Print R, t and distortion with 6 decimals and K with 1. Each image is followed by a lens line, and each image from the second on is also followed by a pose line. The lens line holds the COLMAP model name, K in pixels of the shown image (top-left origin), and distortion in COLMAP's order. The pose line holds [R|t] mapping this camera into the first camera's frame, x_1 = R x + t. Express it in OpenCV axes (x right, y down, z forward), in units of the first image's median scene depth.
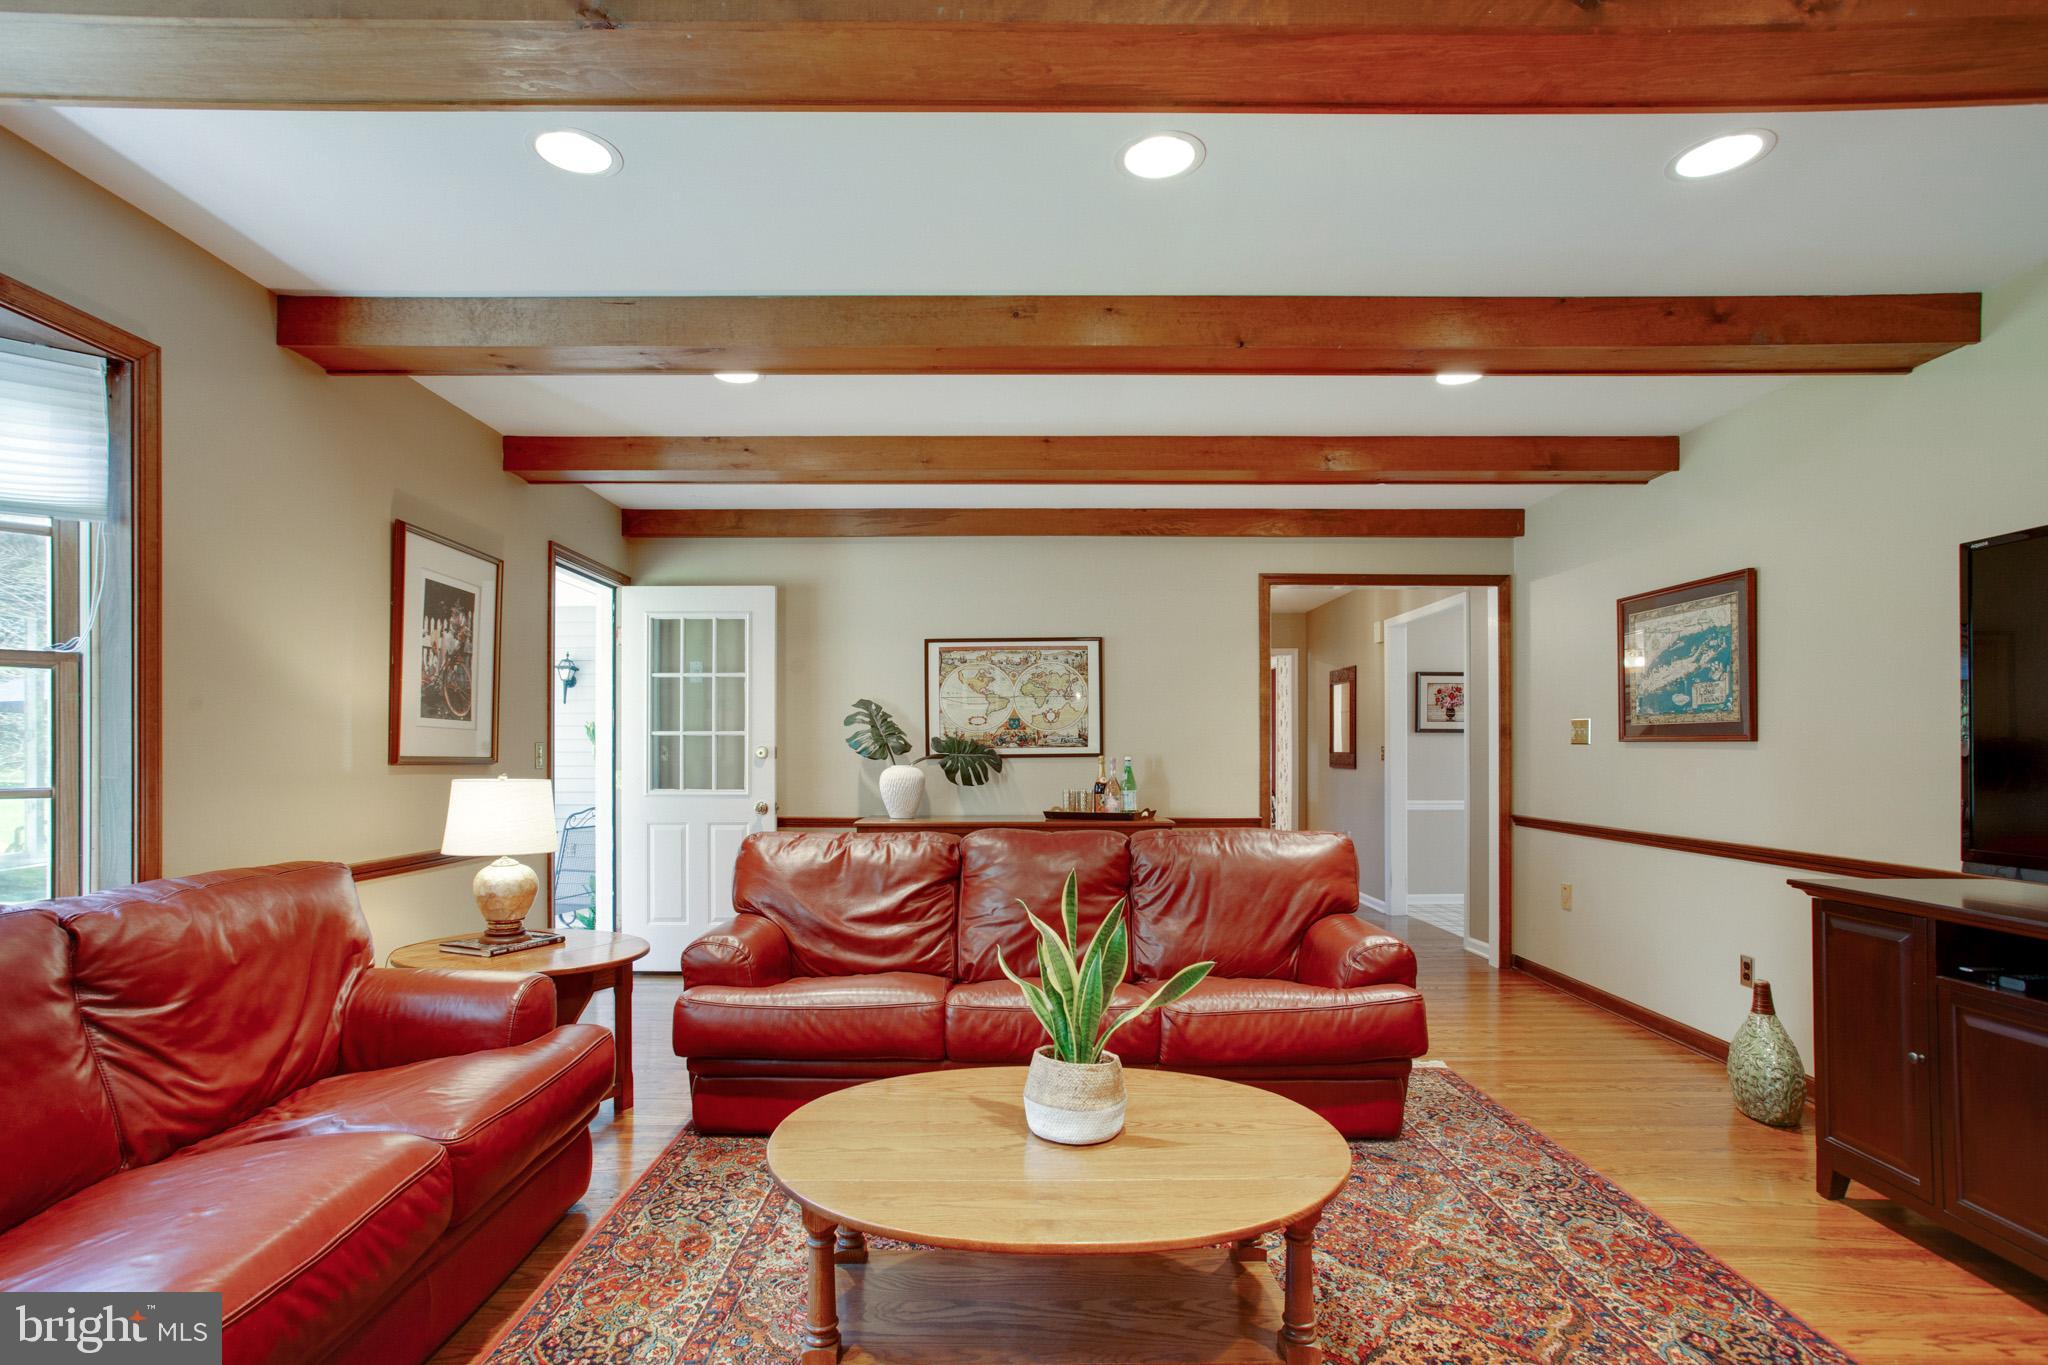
lens RADIAL K [[1036.1, 0, 1011.3], [0, 1036.1, 762.0], [0, 0, 1]] dist [-0.001863, -0.000059]
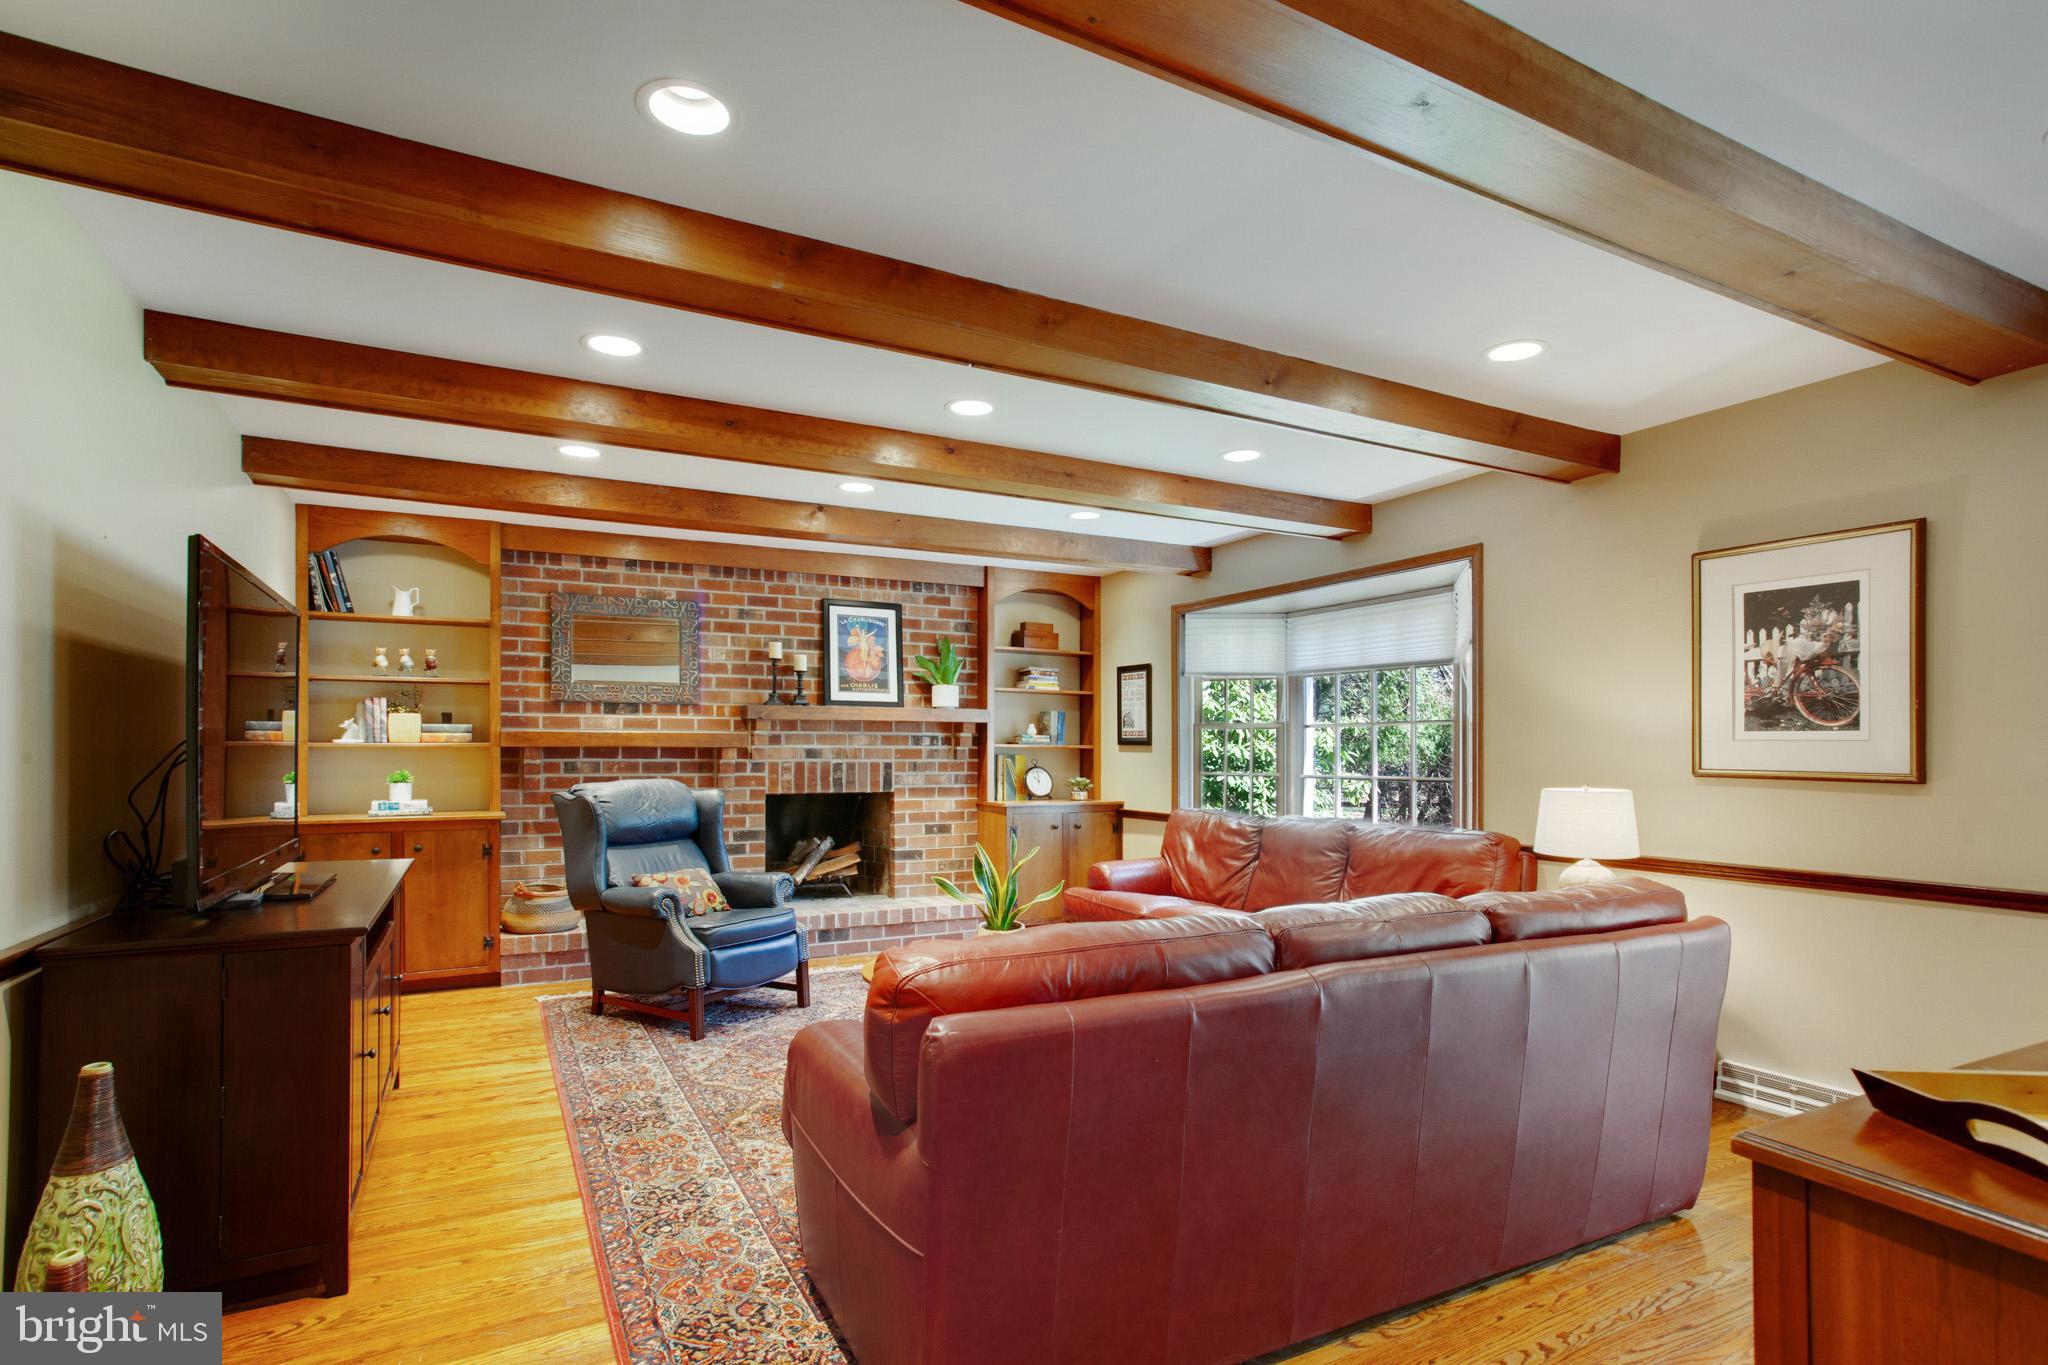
lens RADIAL K [[1036.1, 0, 1041.4], [0, 1036.1, 741.6], [0, 0, 1]] dist [-0.001863, -0.000059]
pose [[-0.876362, -0.000109, -0.481652, 0.513185], [0.004255, 0.999959, -0.007967, -0.027352], [0.481633, -0.009031, -0.876326, 1.522054]]
